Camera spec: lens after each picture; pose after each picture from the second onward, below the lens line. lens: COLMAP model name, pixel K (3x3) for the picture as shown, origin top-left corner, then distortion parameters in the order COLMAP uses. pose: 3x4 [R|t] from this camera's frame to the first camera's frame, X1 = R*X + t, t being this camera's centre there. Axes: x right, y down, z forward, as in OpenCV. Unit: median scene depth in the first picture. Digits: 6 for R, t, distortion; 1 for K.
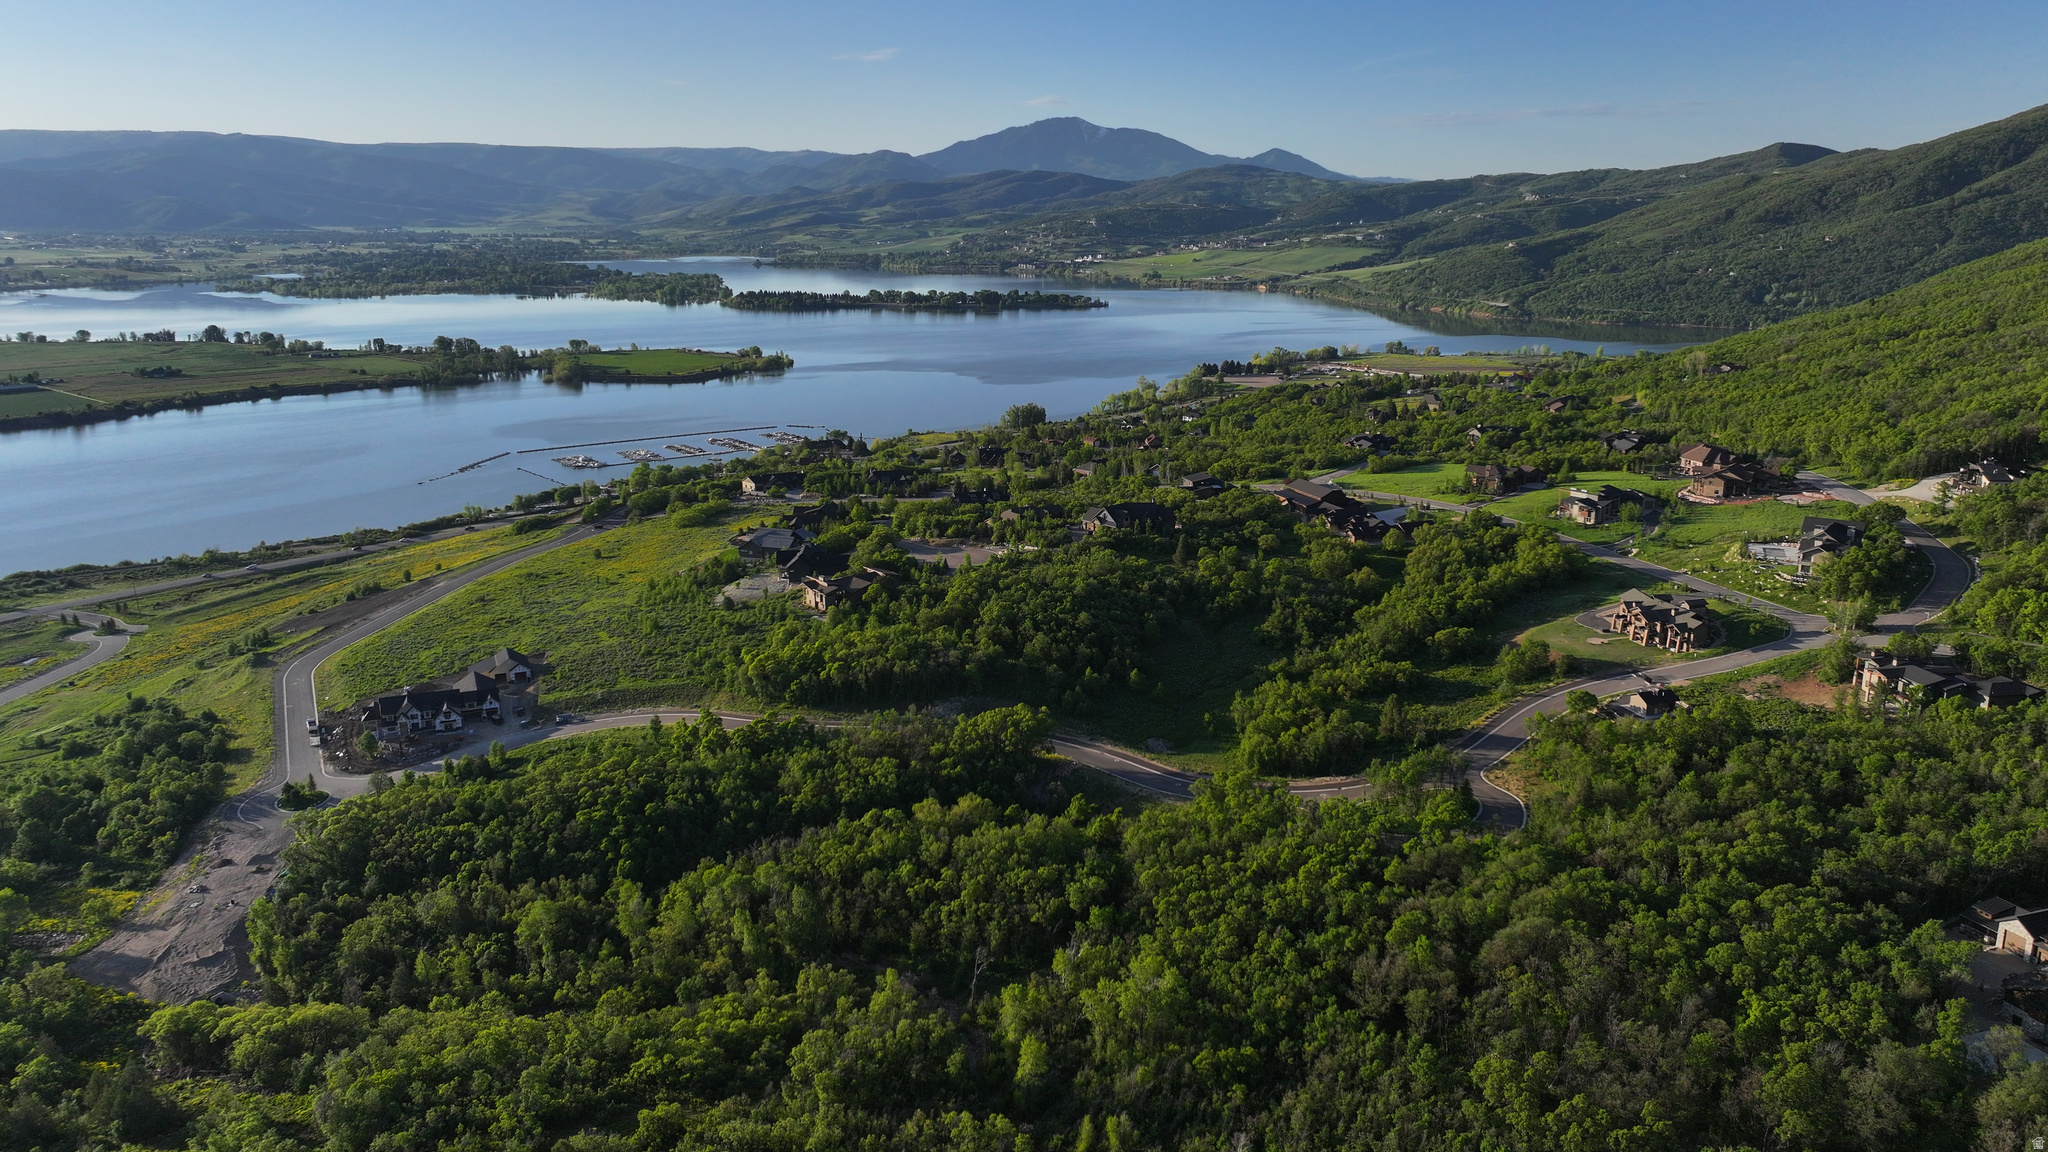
lens RADIAL K [[1438.2, 0, 1025.4], [0, 1438.2, 578.2], [0, 0, 1]] dist [-0.004344, 0.022562]
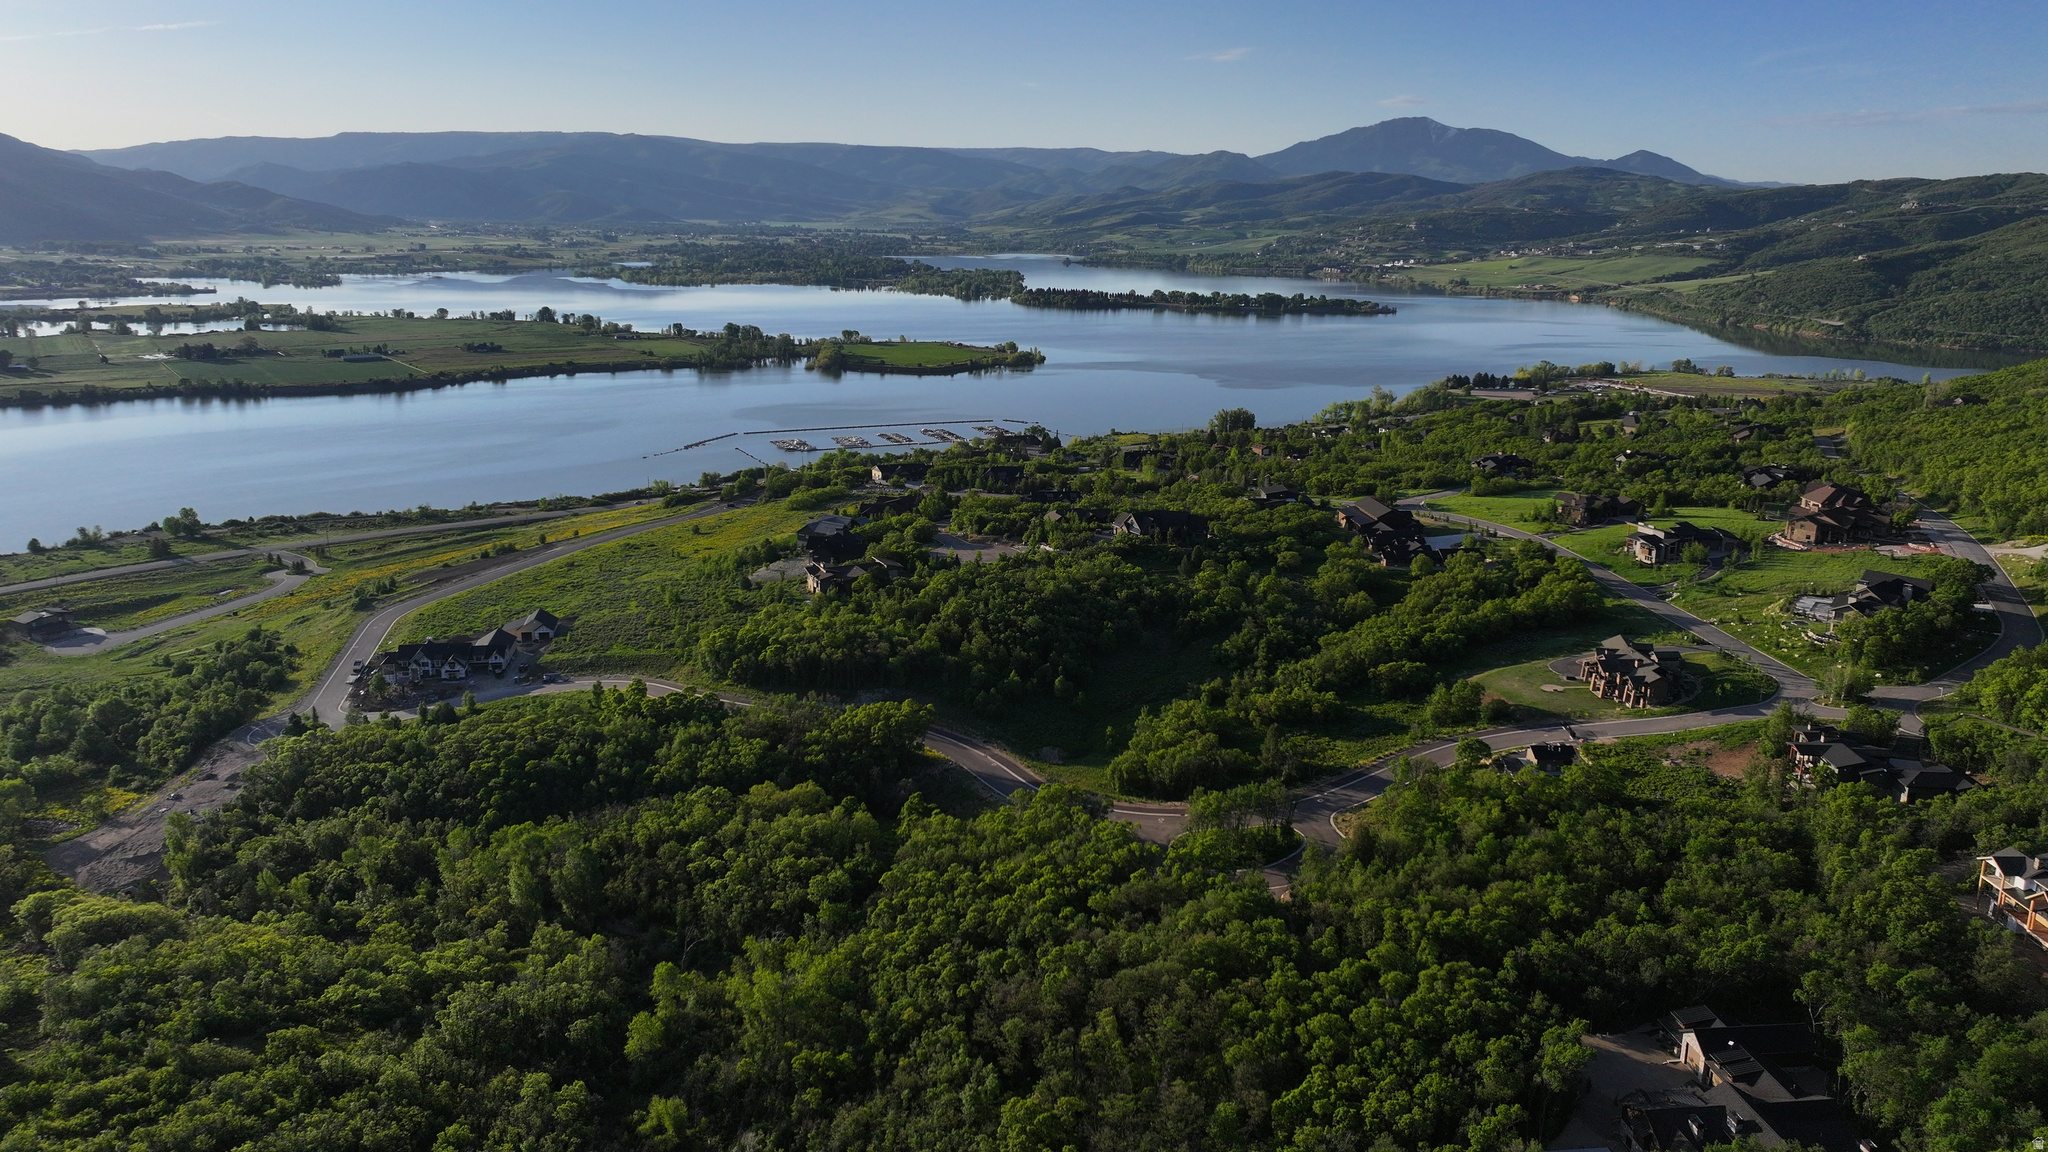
lens RADIAL K [[1433.2, 0, 1023.3], [0, 1433.2, 577.0], [0, 0, 1]] dist [0.005686, 0.003563]
pose [[0.973145, 0.069233, -0.219537, 0.055001], [-0.069347, 0.997567, 0.007198, -0.002125], [0.219501, 0.008219, 0.975578, 0.006678]]
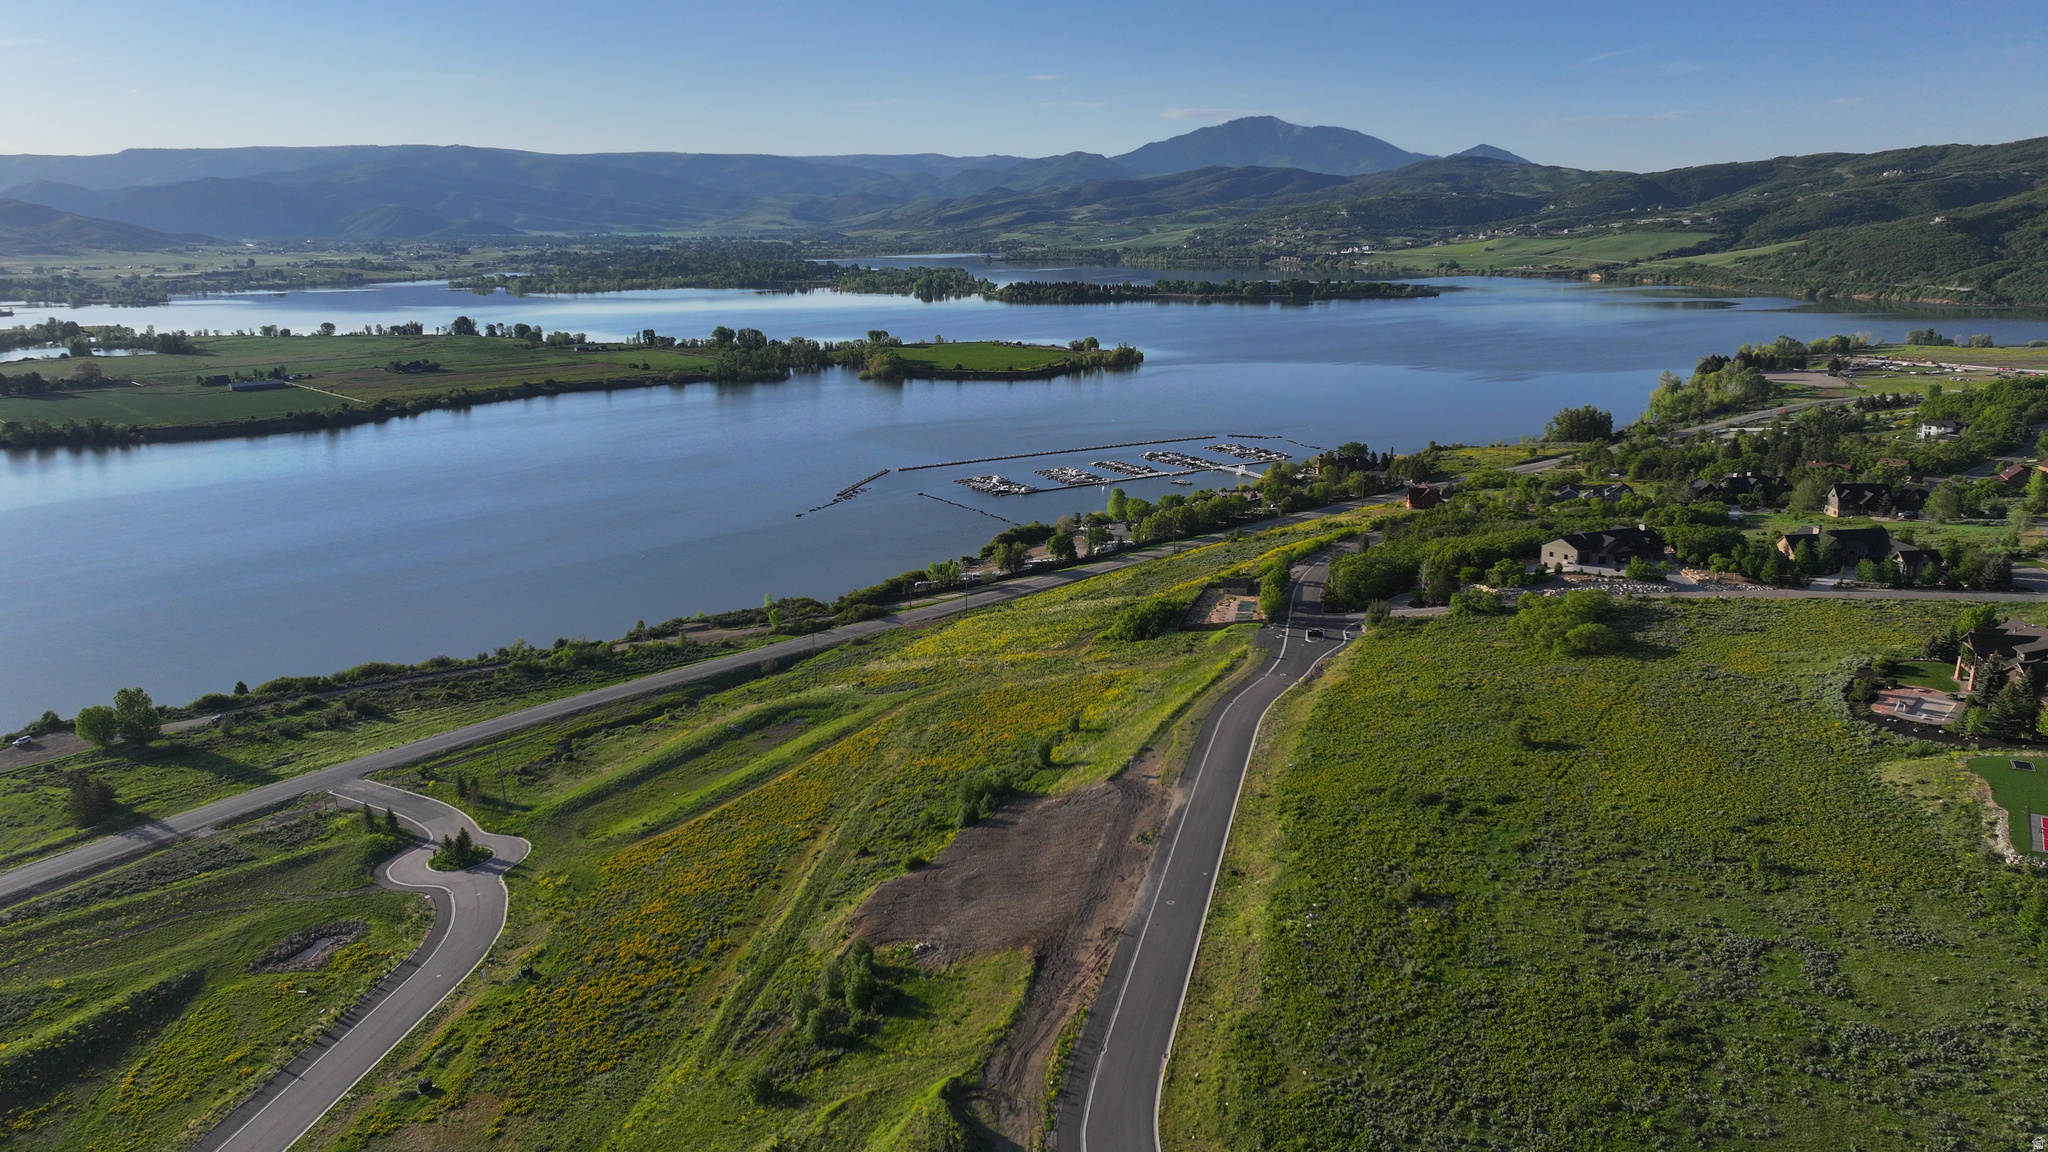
lens RADIAL K [[1436.3, 0, 1024.0], [0, 1436.3, 573.7], [0, 0, 1]] dist [0.002070, 0.013615]
pose [[0.993216, 0.017957, -0.114892, -0.126773], [-0.018802, 0.999804, -0.006274, -0.019376], [0.114757, 0.008392, 0.993358, 0.173814]]
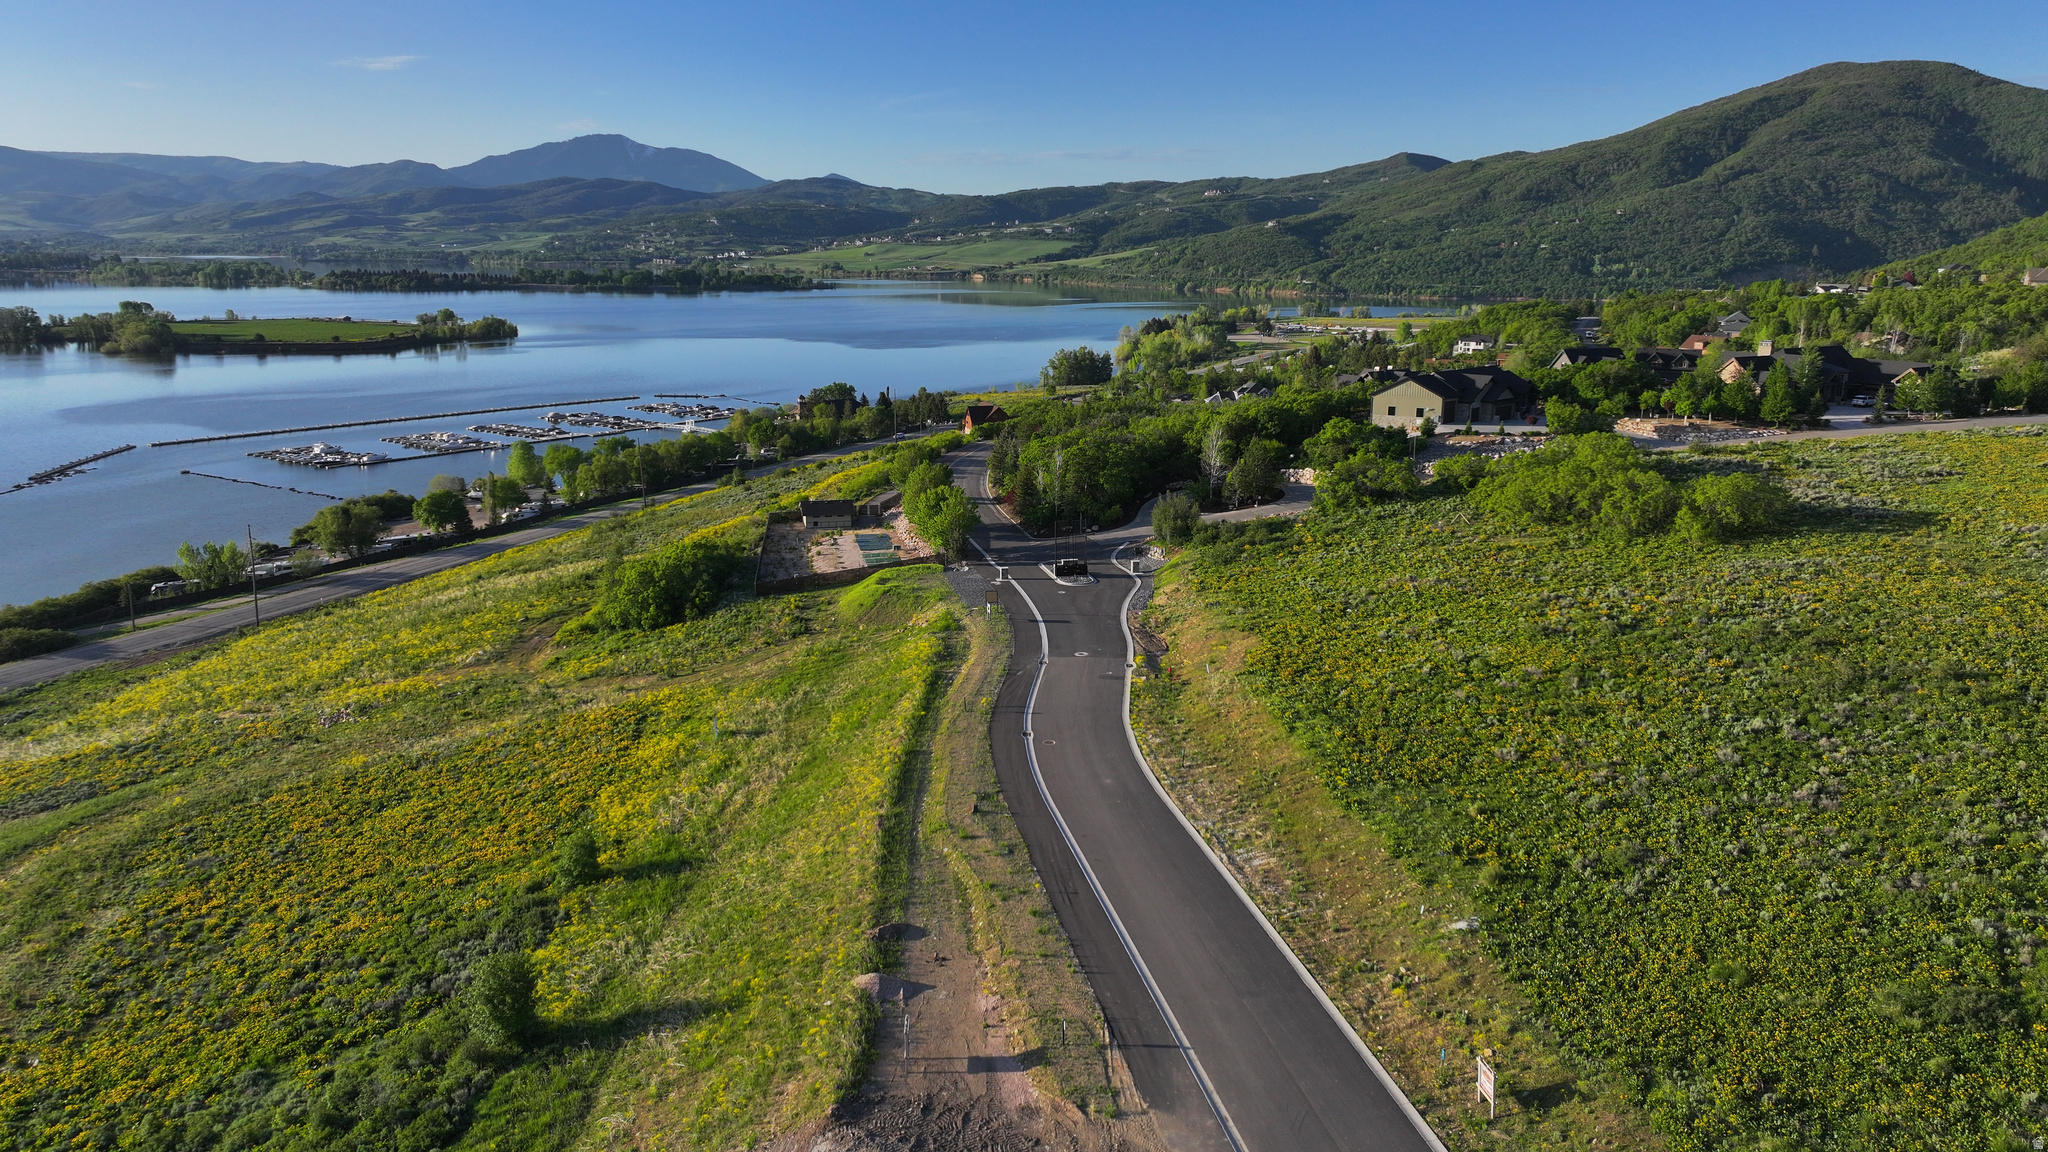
lens RADIAL K [[1441.7, 0, 1031.2], [0, 1441.7, 578.2], [0, 0, 1]] dist [0.002554, 0.004868]
pose [[0.950227, -0.057560, 0.306194, -0.140007], [0.064742, 0.997813, -0.013342, -0.011659], [-0.304757, 0.032502, 0.951875, 0.284935]]
